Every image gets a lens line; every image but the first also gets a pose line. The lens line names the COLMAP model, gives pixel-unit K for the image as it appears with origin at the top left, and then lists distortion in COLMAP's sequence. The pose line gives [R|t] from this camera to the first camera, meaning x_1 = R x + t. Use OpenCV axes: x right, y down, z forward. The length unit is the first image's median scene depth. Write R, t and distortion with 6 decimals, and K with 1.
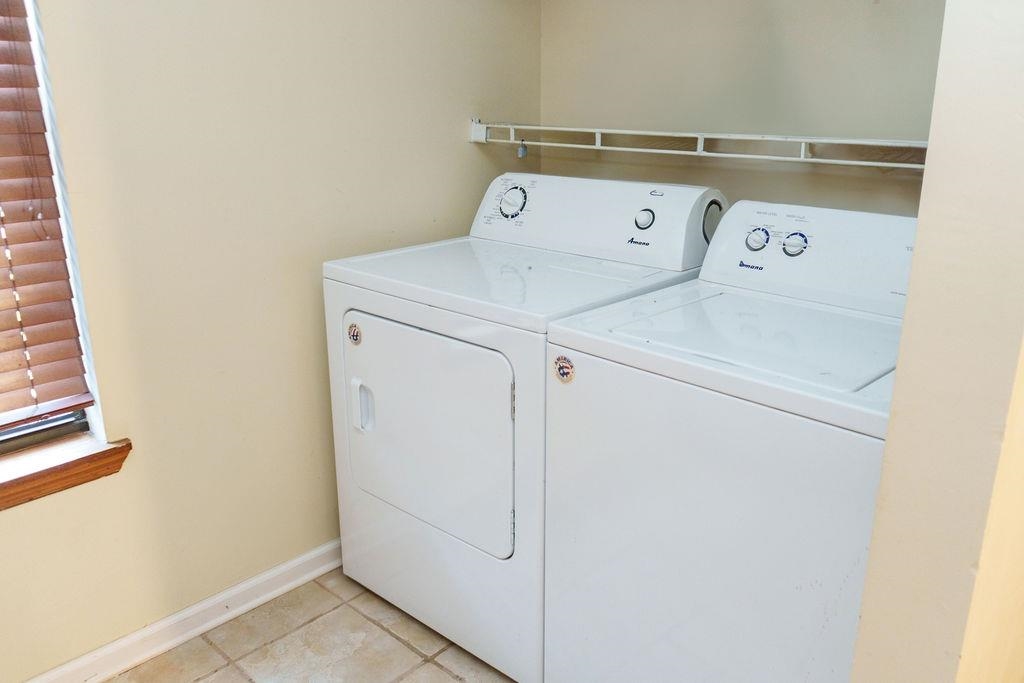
lens RADIAL K [[829.7, 0, 512.0], [0, 829.7, 341.5], [0, 0, 1]] dist [-0.007325, -0.004752]
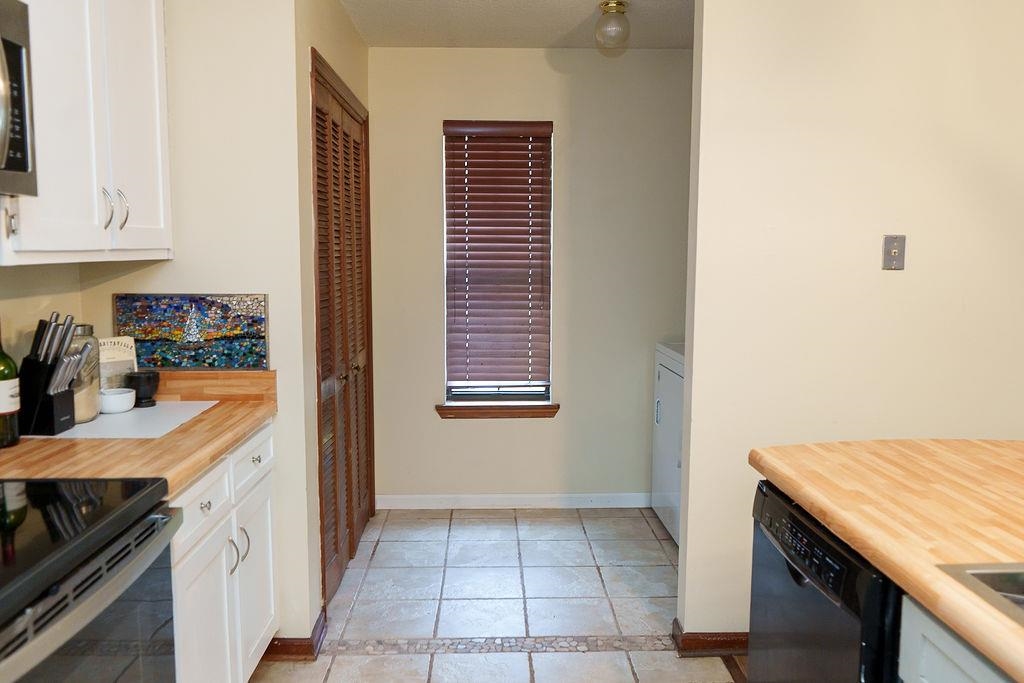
lens RADIAL K [[829.7, 0, 512.0], [0, 829.7, 341.5], [0, 0, 1]] dist [-0.007325, -0.004752]
pose [[0.703264, 0.084878, -0.705844, 1.096681], [-0.217596, 0.970897, -0.100050, 0.212382], [0.676810, 0.223951, 0.701266, -0.791259]]
